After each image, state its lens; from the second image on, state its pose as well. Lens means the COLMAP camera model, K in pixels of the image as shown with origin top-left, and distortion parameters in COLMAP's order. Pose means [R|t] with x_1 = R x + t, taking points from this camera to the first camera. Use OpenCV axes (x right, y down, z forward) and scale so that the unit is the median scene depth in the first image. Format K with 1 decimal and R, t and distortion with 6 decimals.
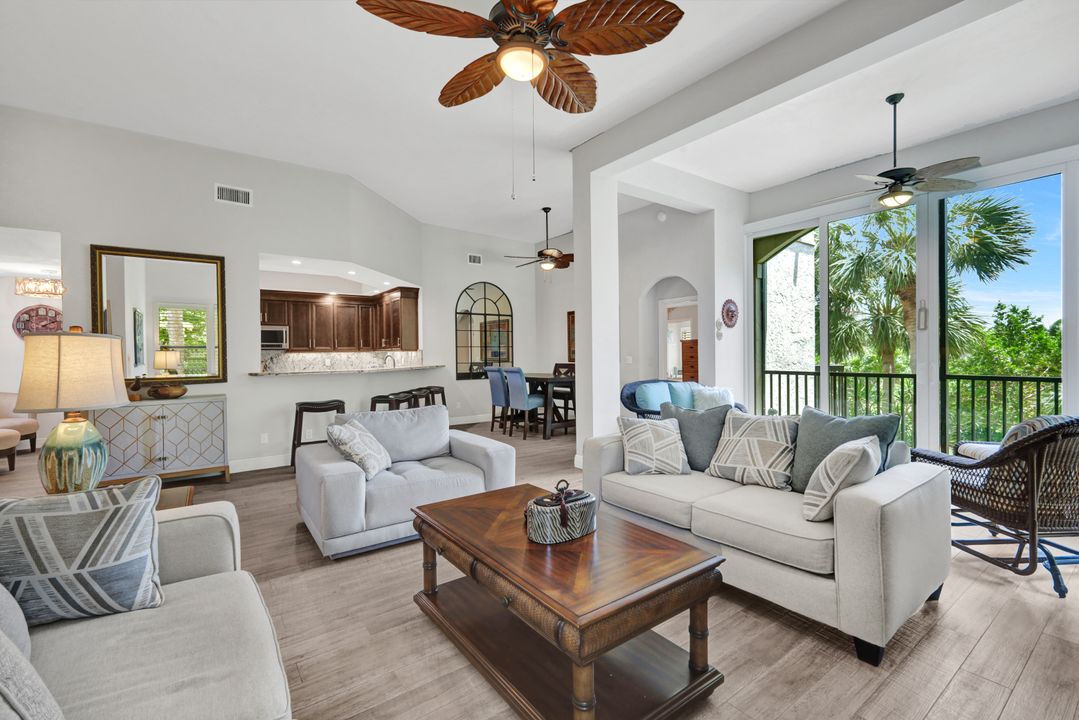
lens RADIAL K [[468.5, 0, 533.6], [0, 468.5, 356.6], [0, 0, 1]] dist [0.001421, 0.000129]
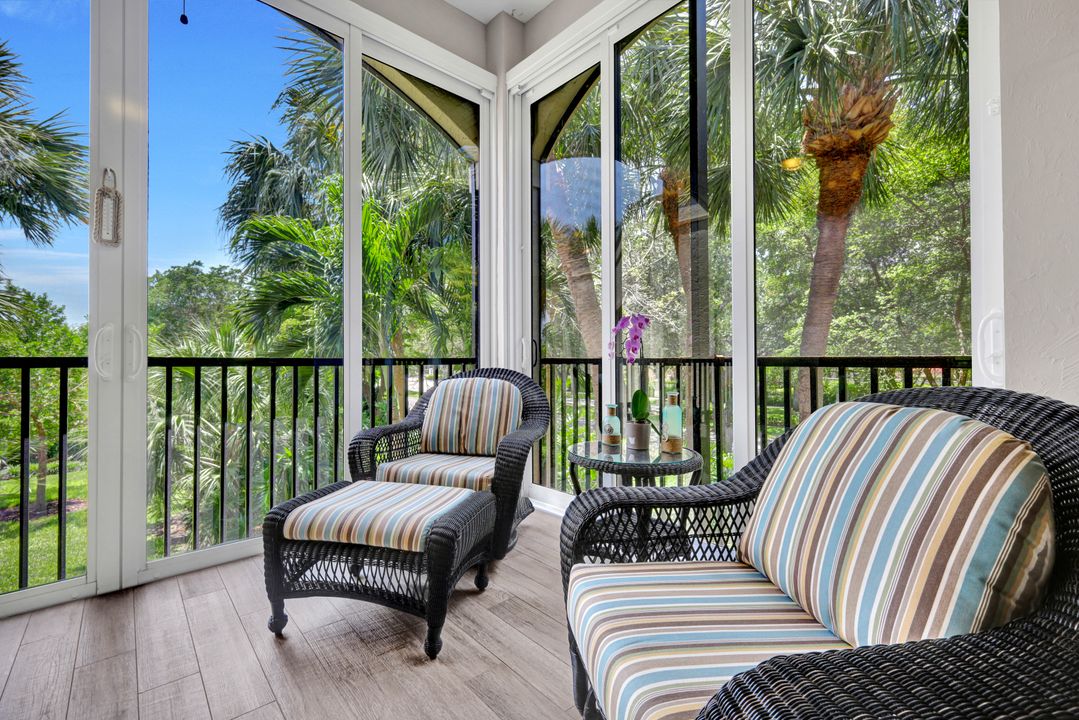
lens RADIAL K [[468.9, 0, 544.0], [0, 468.9, 356.0], [0, 0, 1]] dist [0.003563, -0.000001]
pose [[-0.103030, 0.015792, 0.994553, 0.271642], [0.000831, 0.999875, -0.015791, 0.030069], [-0.994678, -0.000801, -0.103030, 0.461957]]
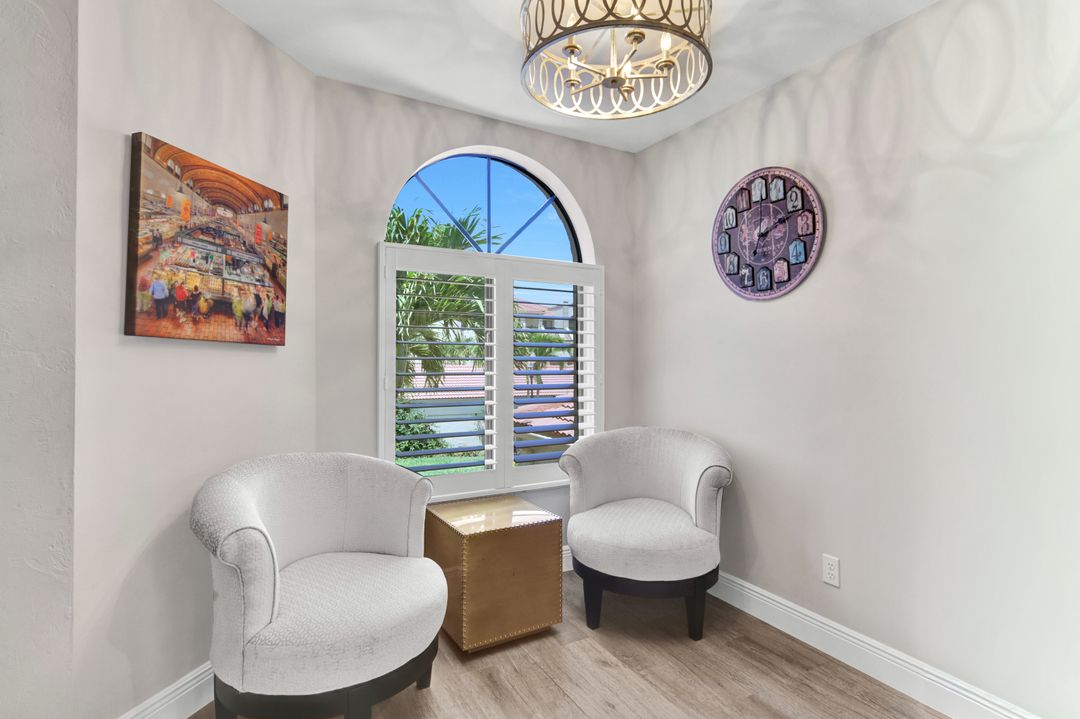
lens RADIAL K [[537.2, 0, 540.6], [0, 537.2, 353.4], [0, 0, 1]] dist [0.002712, 0.000500]
pose [[-0.117816, 0.004940, -0.993023, -0.630468], [-0.008438, 0.999947, 0.005976, 0.012437], [0.993000, 0.009083, -0.117768, 0.846139]]
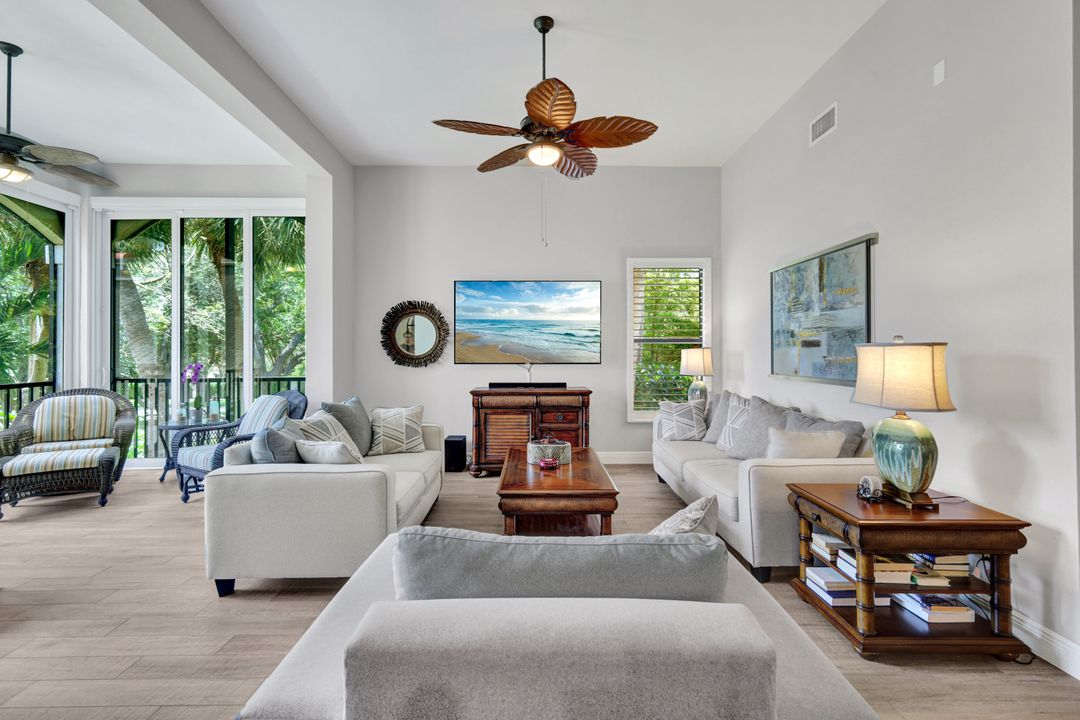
lens RADIAL K [[482.6, 0, 543.3], [0, 482.6, 344.0], [0, 0, 1]] dist [0.008280, -0.000450]
pose [[-0.820435, 0.019744, 0.571399, -0.253968], [0.013178, 0.999791, -0.015626, -0.010170], [-0.571589, -0.005290, -0.820523, 0.662001]]
